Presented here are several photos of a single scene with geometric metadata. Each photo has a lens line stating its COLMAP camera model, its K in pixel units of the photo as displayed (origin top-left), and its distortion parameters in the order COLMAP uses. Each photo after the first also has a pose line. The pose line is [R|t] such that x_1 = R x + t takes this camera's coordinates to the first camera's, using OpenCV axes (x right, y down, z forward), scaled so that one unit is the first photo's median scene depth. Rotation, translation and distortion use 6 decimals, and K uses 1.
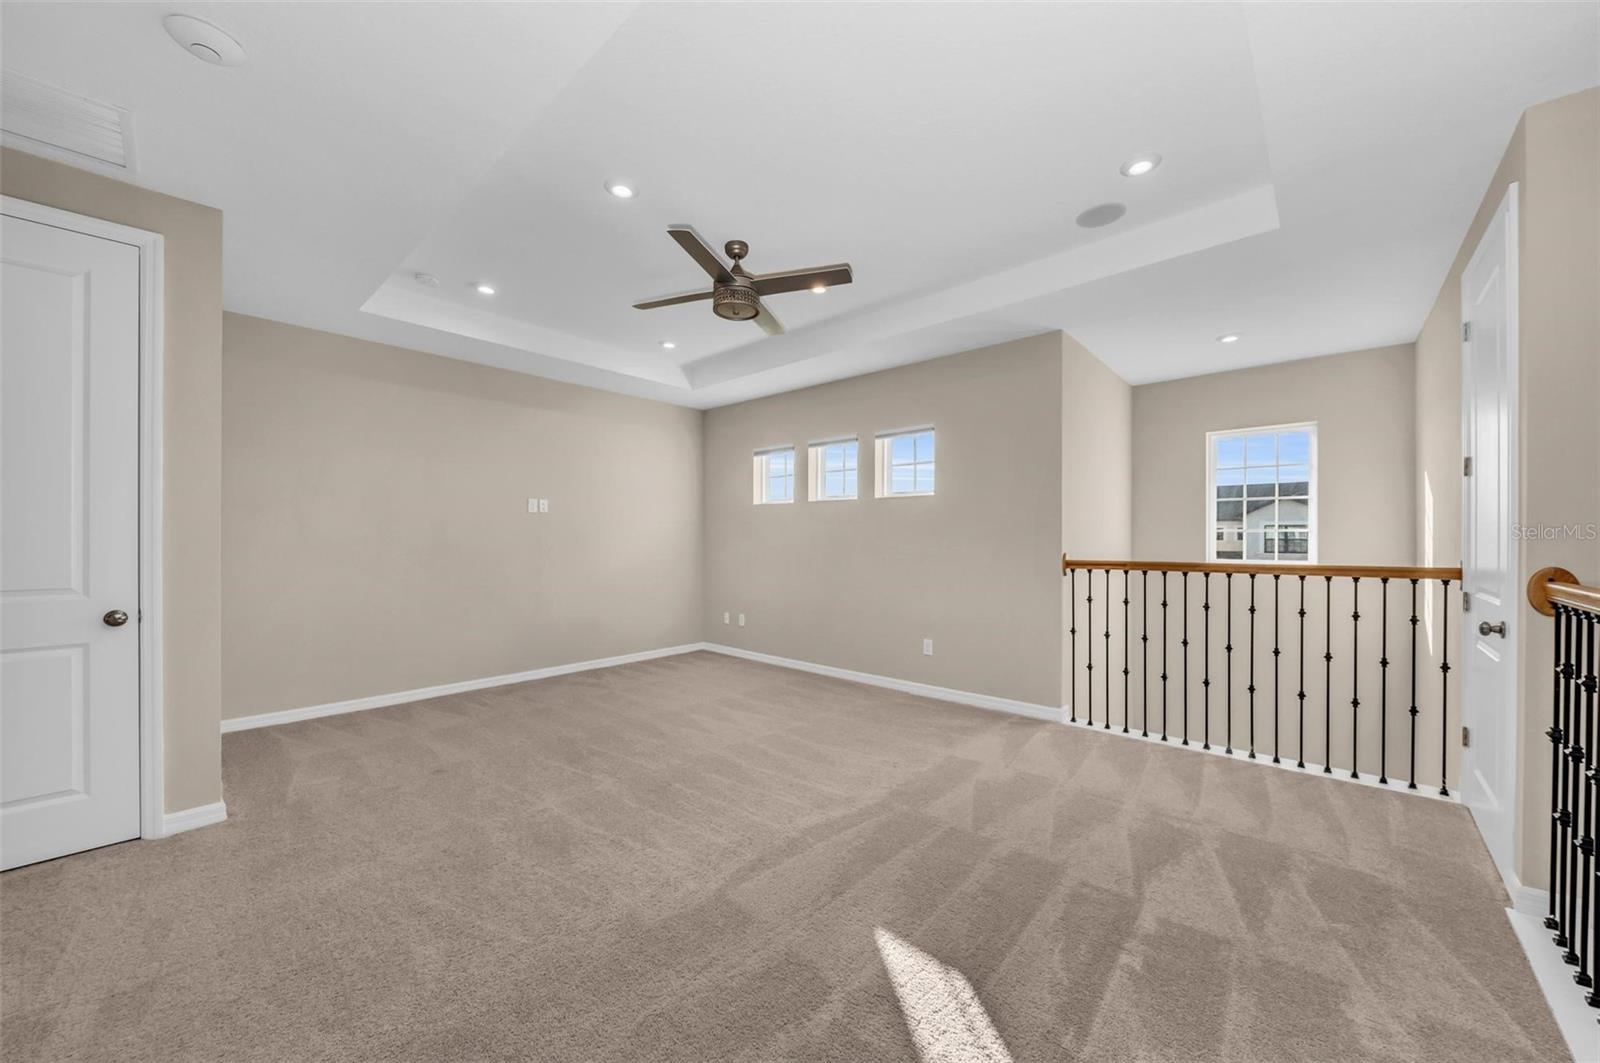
lens RADIAL K [[588.7, 0, 803.7], [0, 588.7, 536.3], [0, 0, 1]] dist [0.002323, -0.002351]
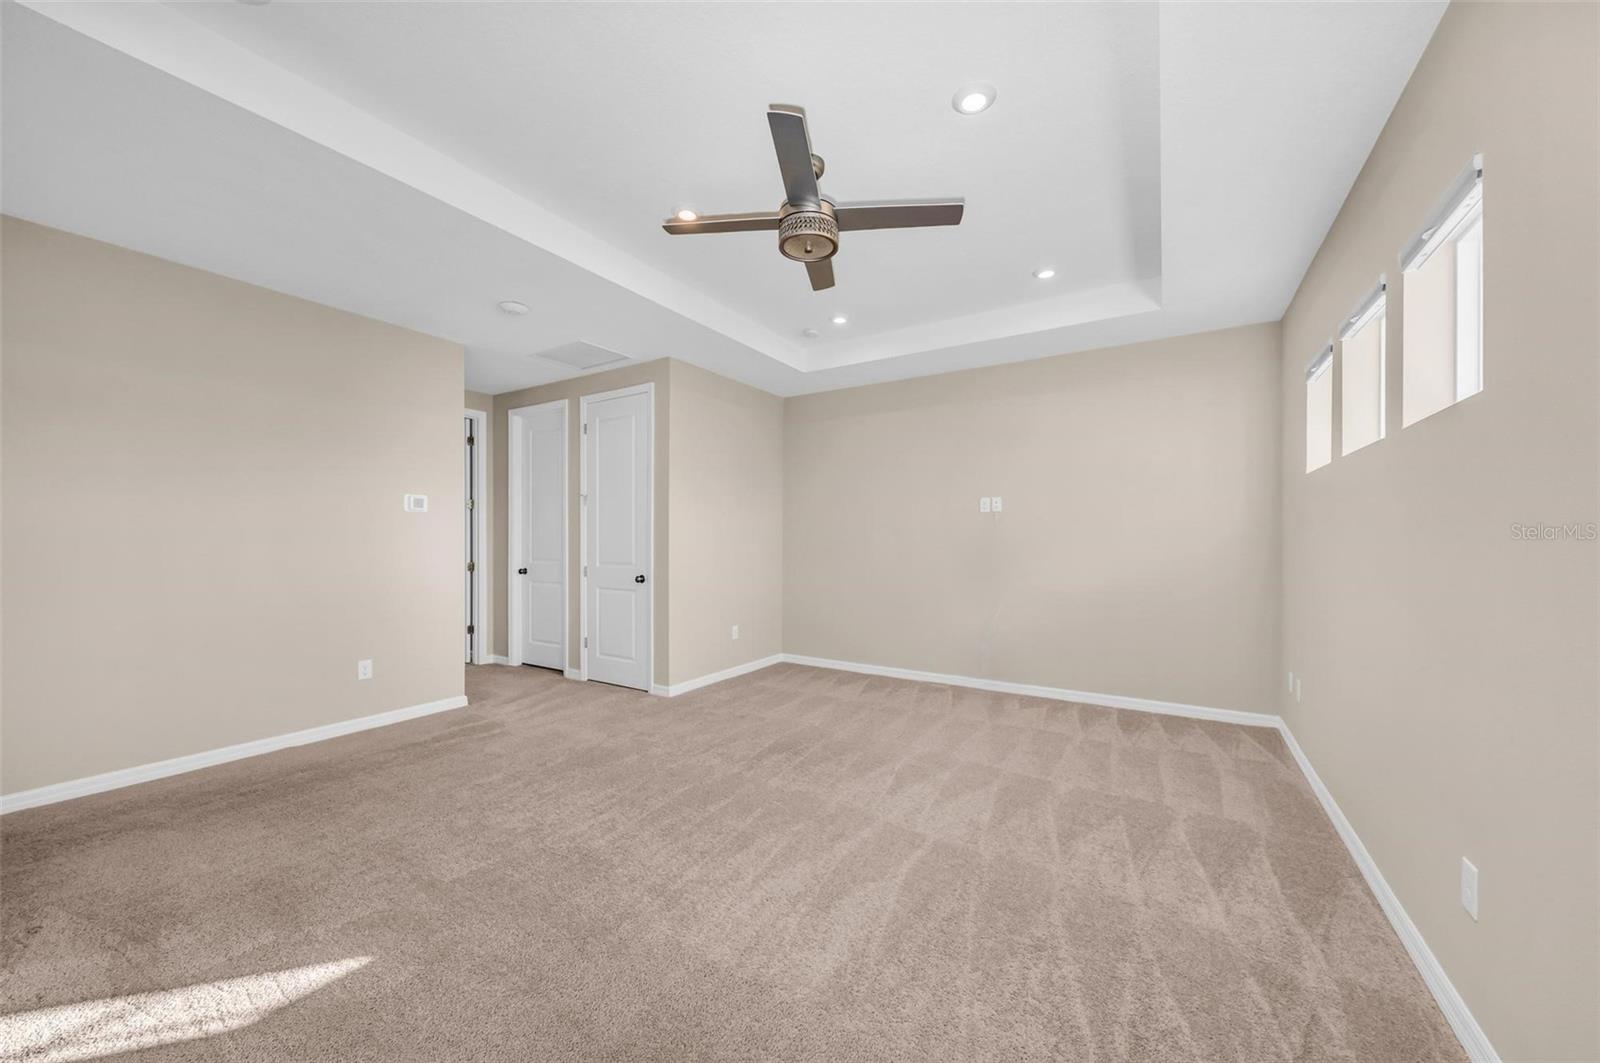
lens RADIAL K [[588.7, 0, 801.5], [0, 588.7, 540.4], [0, 0, 1]] dist [0.002323, -0.002351]
pose [[0.160913, -0.000188, -0.986969, 0.586117], [0.003621, 0.999993, 0.000400, 0.004894], [0.986962, -0.003638, 0.160913, 0.772249]]
